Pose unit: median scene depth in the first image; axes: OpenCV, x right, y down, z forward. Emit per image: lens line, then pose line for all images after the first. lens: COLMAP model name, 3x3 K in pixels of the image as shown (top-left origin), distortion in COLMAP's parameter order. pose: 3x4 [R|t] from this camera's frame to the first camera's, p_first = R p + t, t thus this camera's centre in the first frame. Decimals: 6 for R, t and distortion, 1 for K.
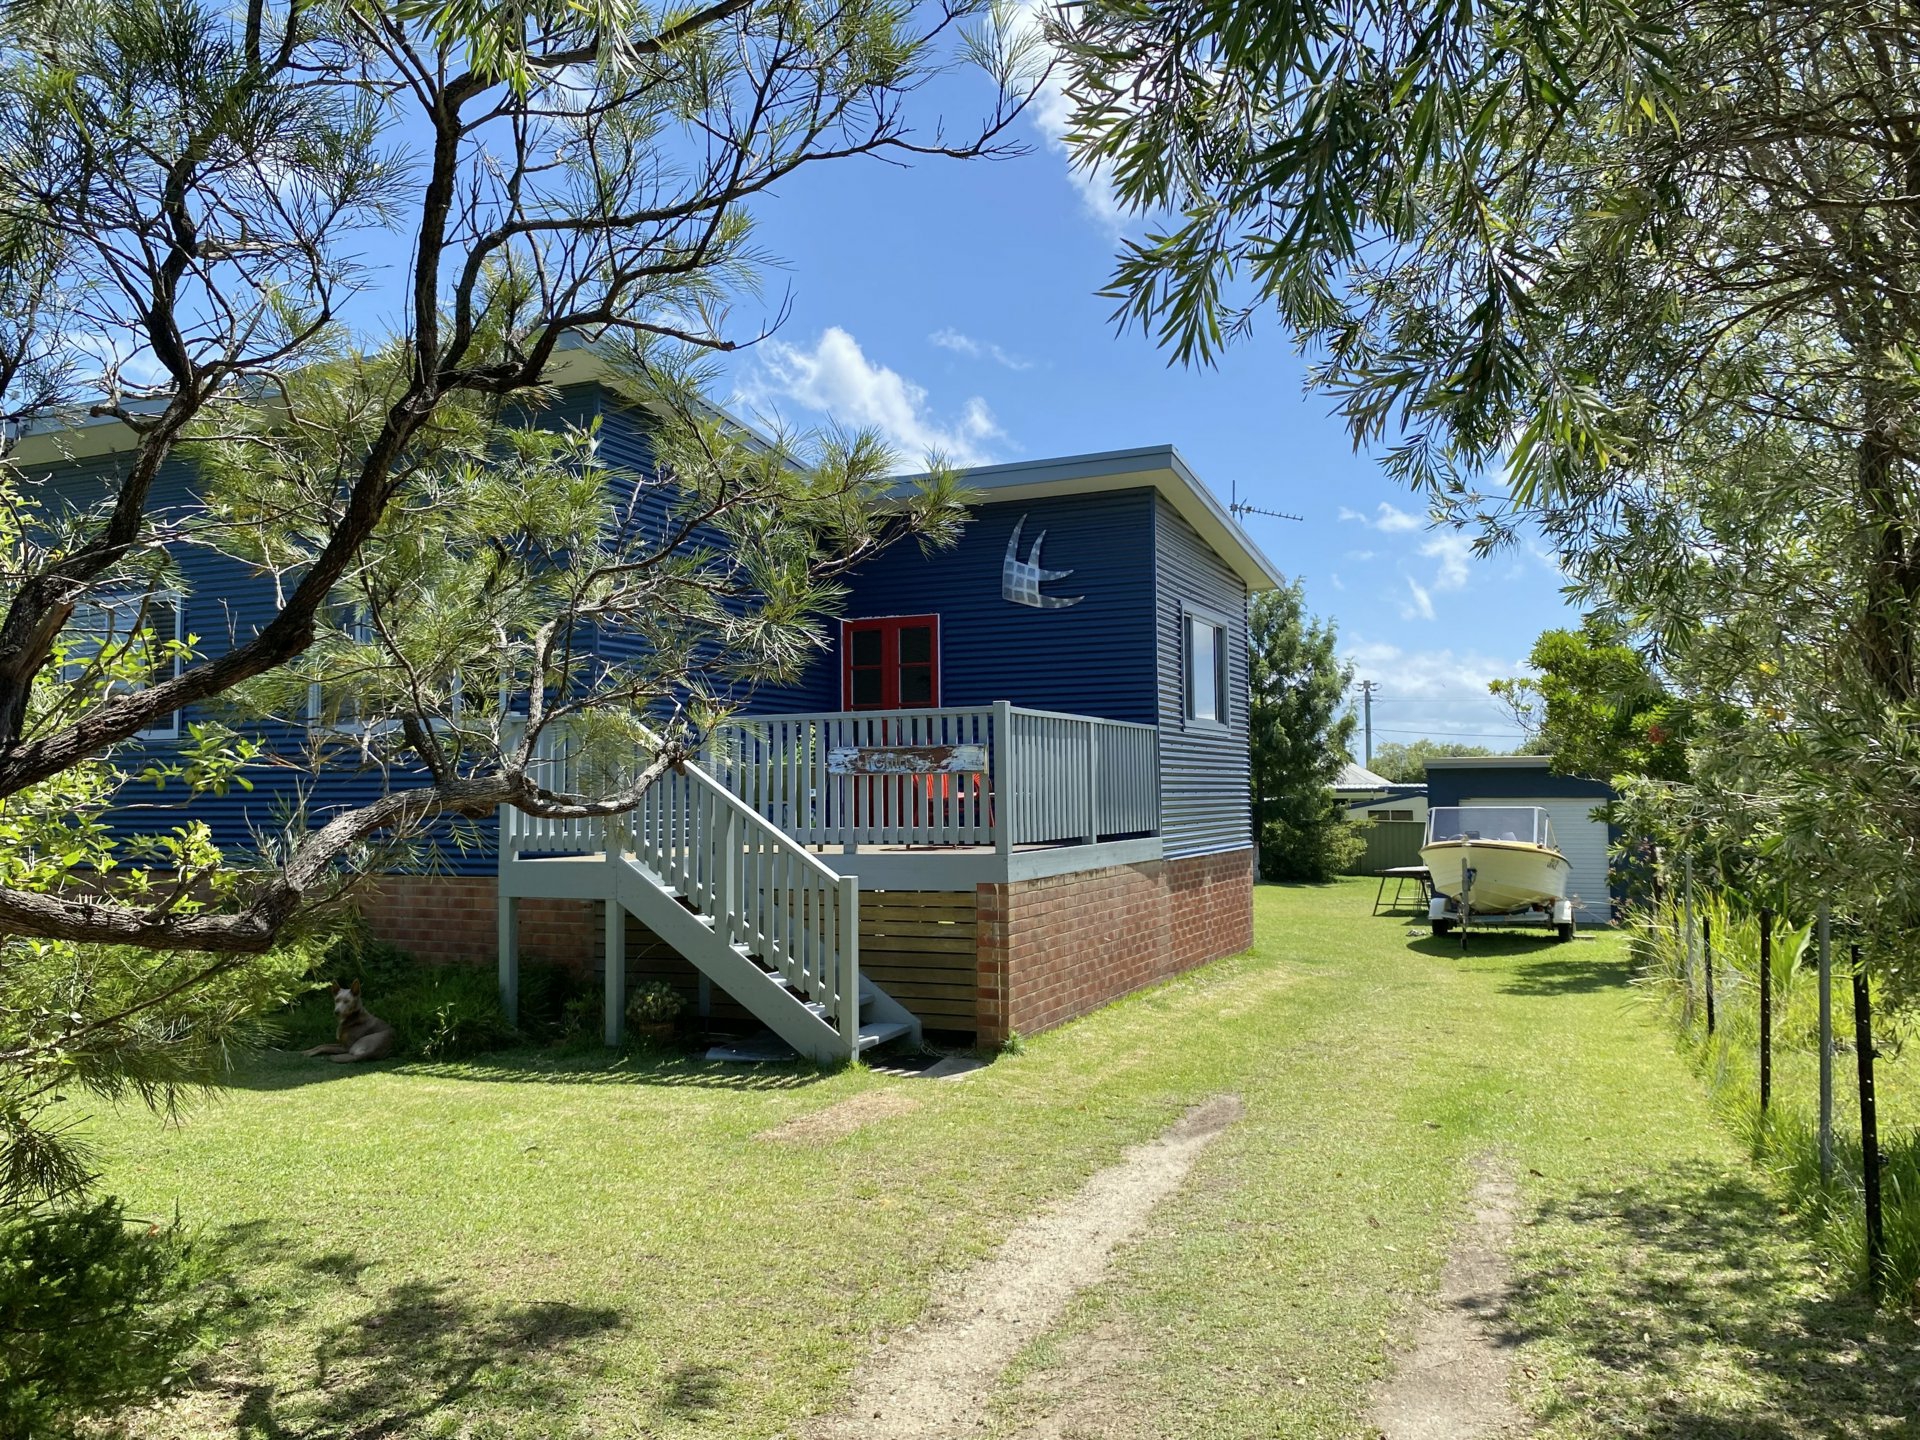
lens RADIAL K [[1436.9, 0, 960.0], [0, 1436.9, 720.0], [0, 0, 1]] dist [0.021836, 0.000186]
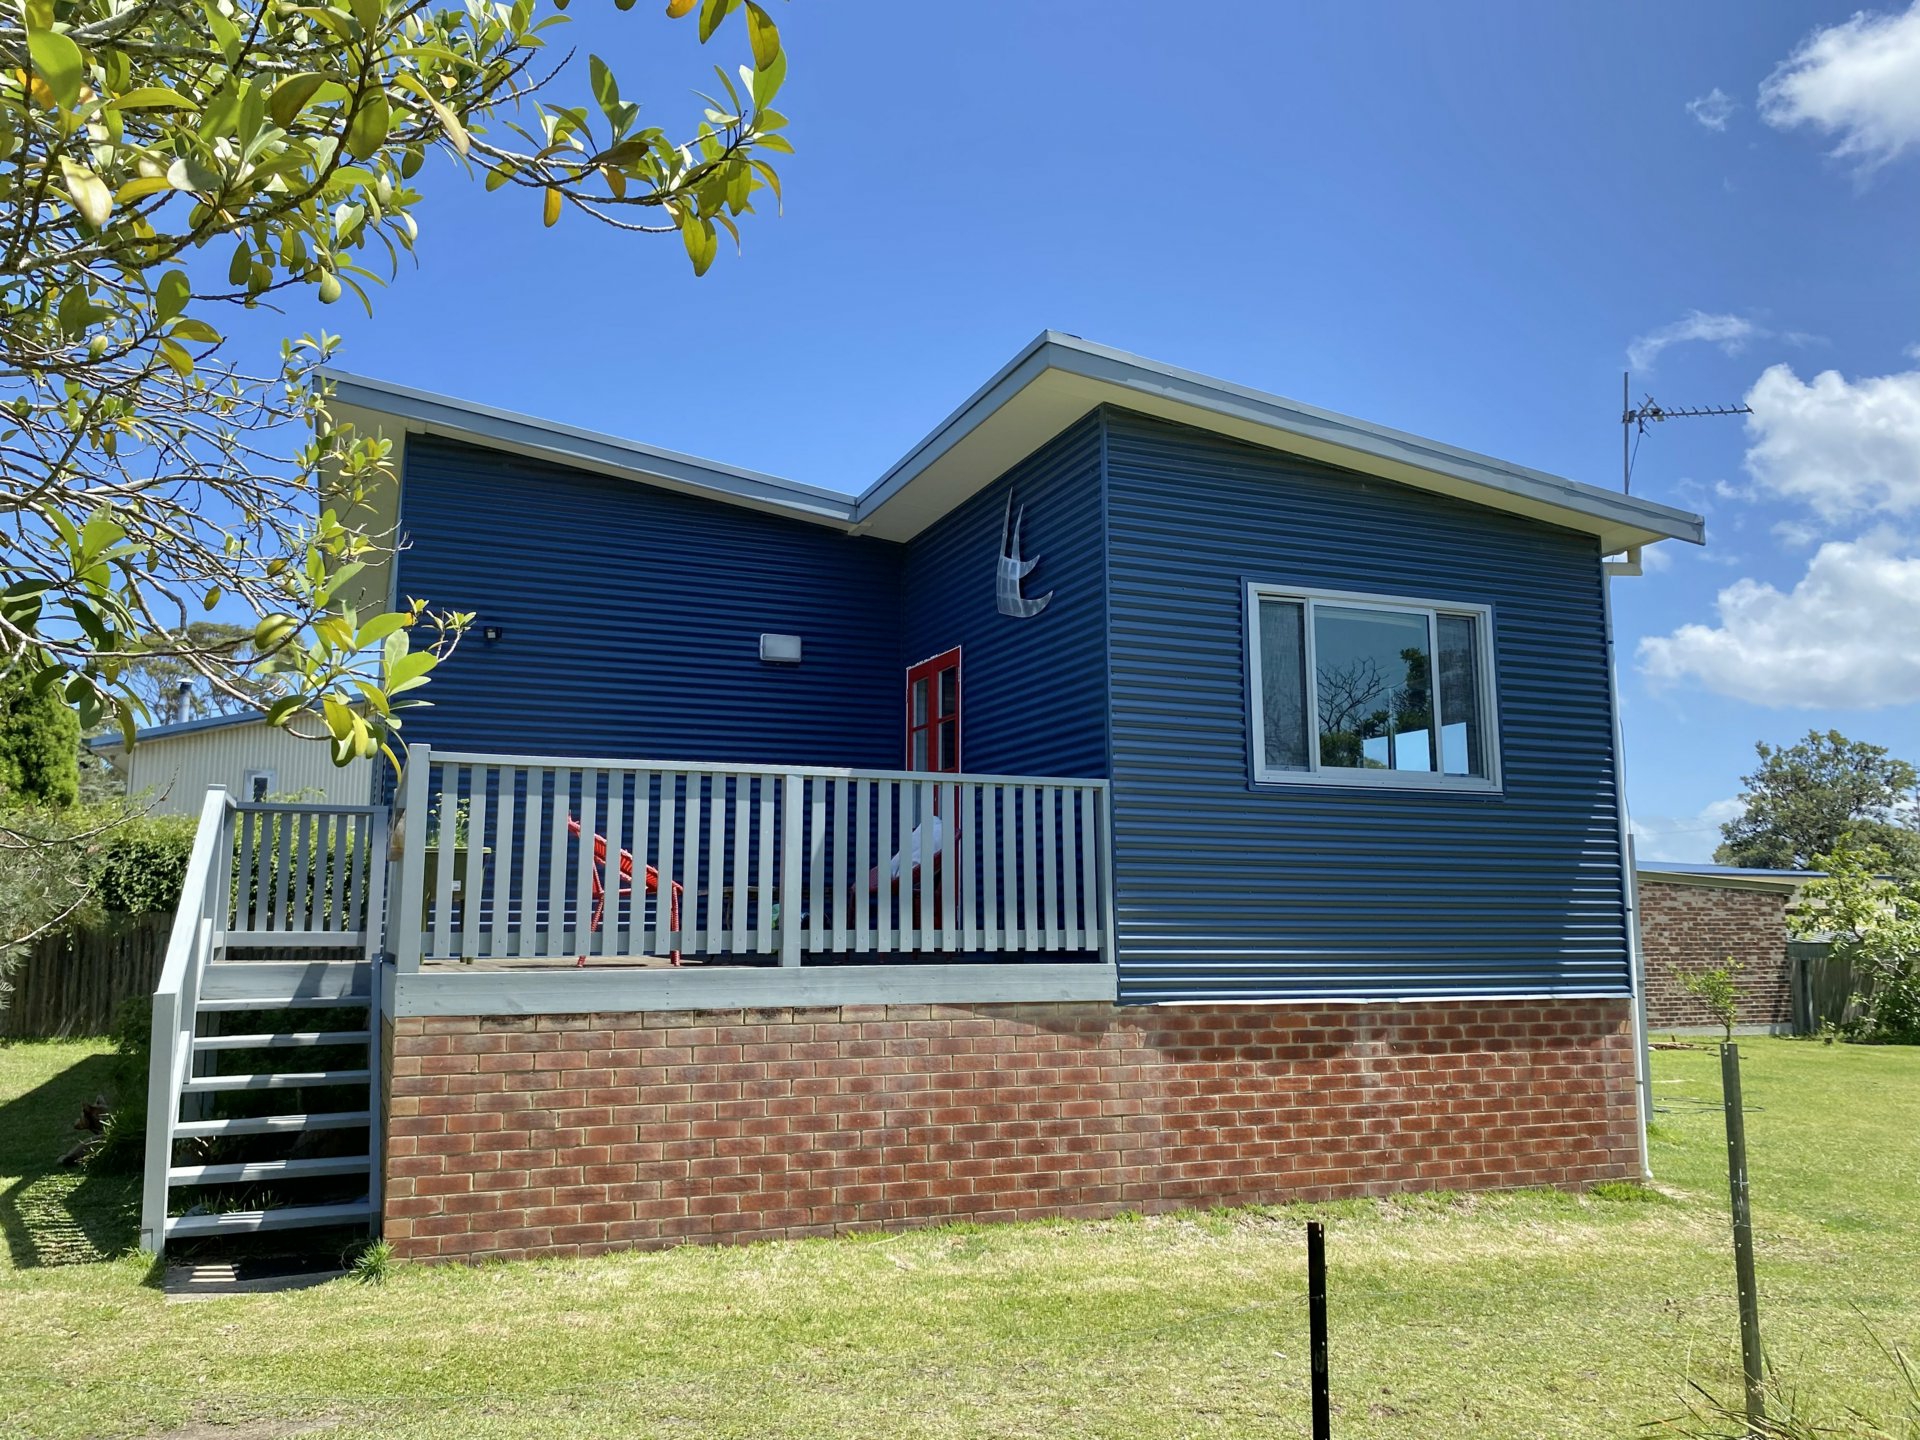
lens RADIAL K [[1436.9, 0, 960.0], [0, 1436.9, 720.0], [0, 0, 1]] dist [0.021836, 0.000186]
pose [[0.720378, -0.078802, -0.689090, 0.500820], [0.024300, 0.995782, -0.088471, 0.029684], [0.693155, 0.046988, 0.719255, 0.492445]]
